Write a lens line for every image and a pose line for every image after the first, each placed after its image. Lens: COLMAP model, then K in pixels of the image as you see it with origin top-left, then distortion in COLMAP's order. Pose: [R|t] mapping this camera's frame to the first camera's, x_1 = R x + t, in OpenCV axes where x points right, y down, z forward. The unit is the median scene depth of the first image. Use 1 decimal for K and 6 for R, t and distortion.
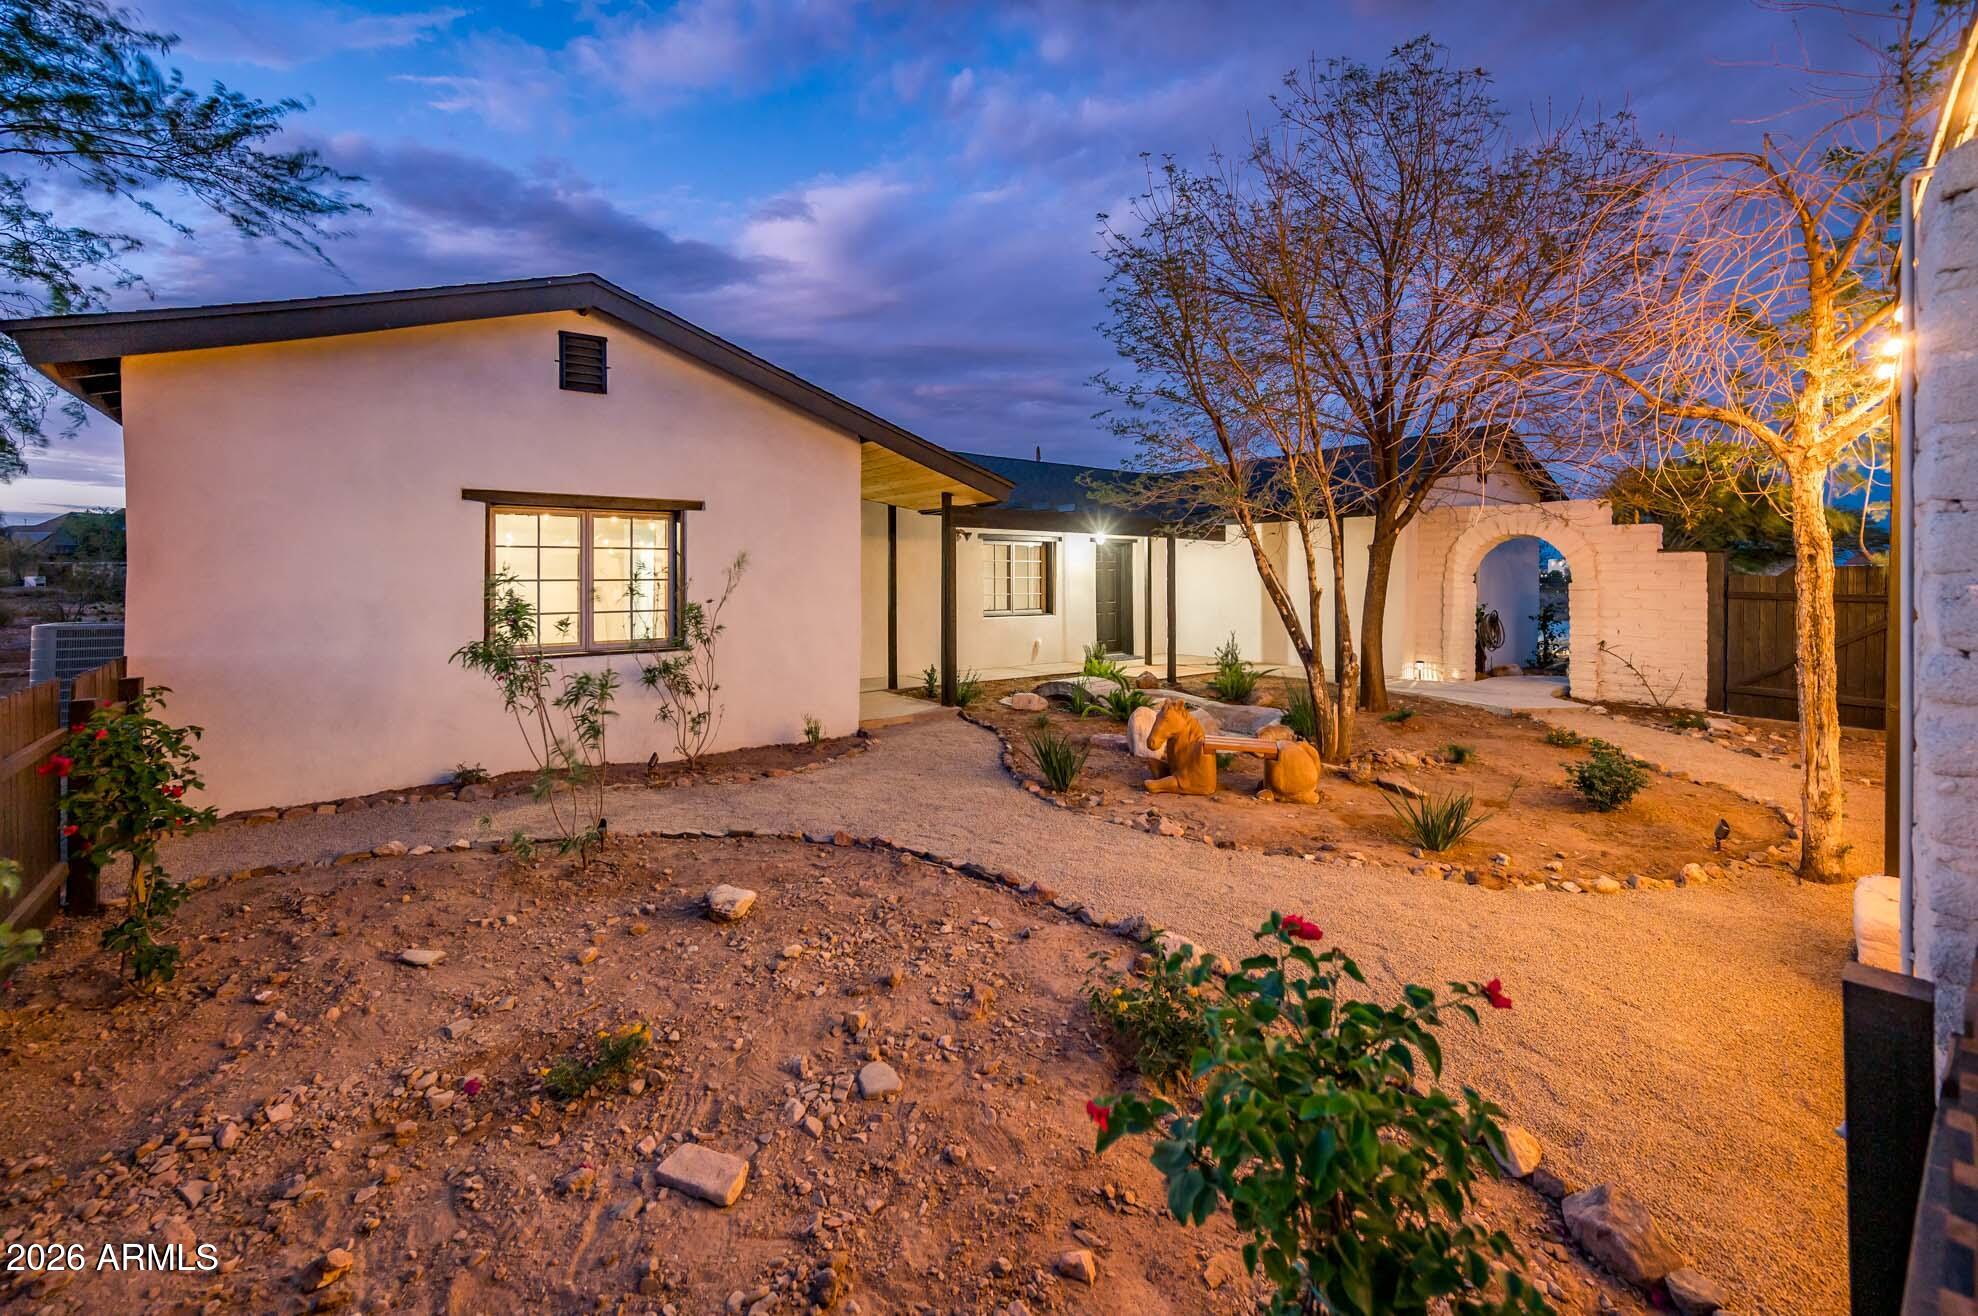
lens RADIAL K [[796.9, 0, 985.6], [0, 796.9, 581.6], [0, 0, 1]] dist [-0.002507, -0.000408]
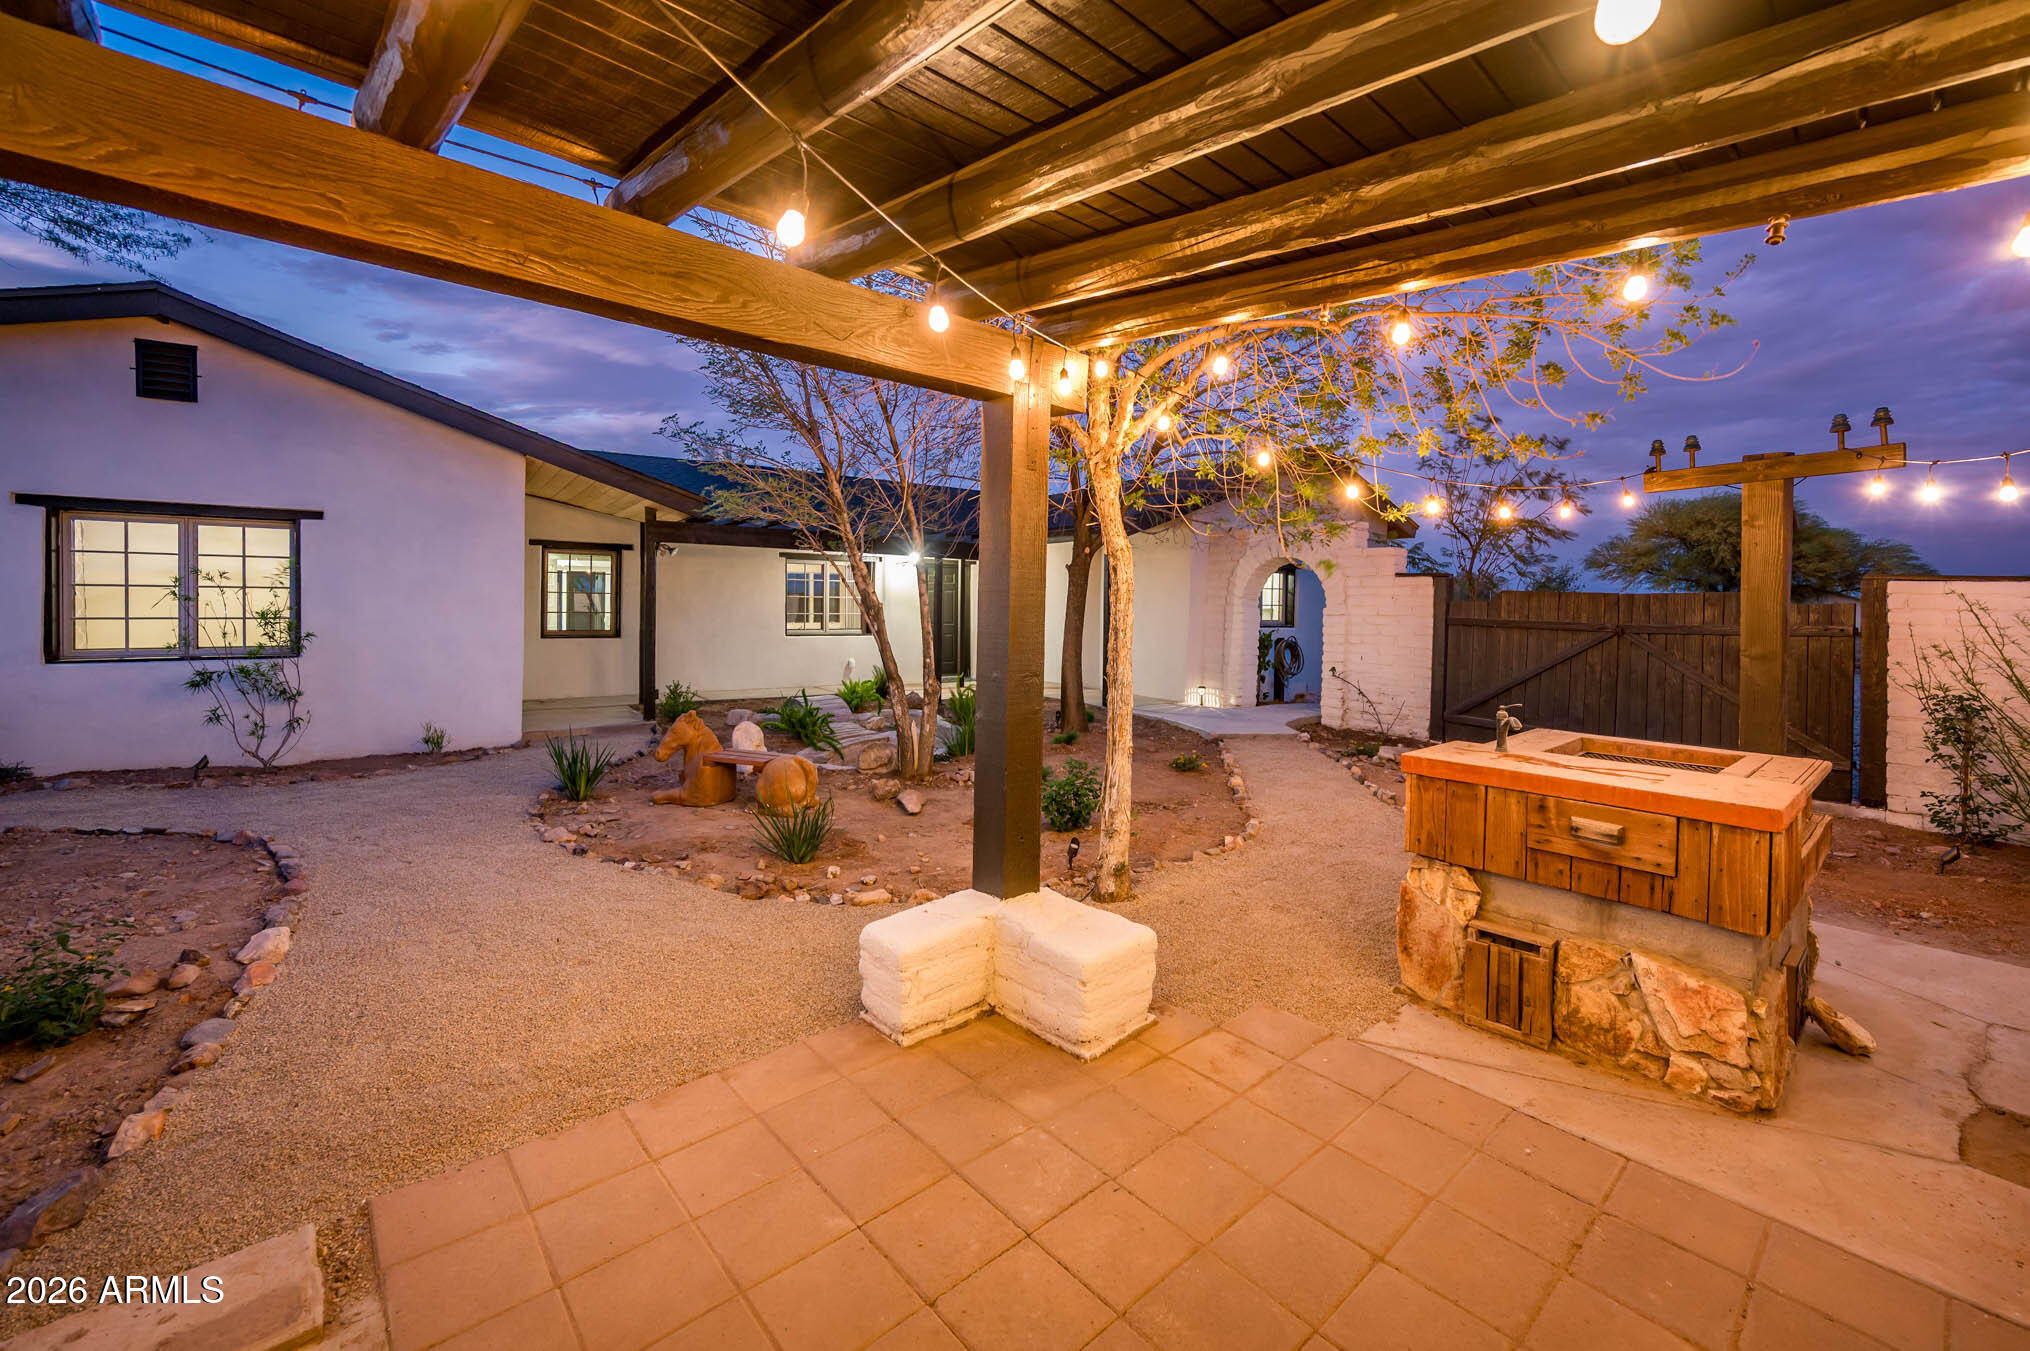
lens RADIAL K [[817.8, 0, 1011.5], [0, 817.8, 597.1], [0, 0, 1]] dist [-0.002507, -0.000408]
pose [[0.999895, 0.013276, -0.005758, 0.528291], [-0.013364, 0.999791, -0.015500, 0.013176], [0.005551, 0.015576, 0.999863, -0.024644]]
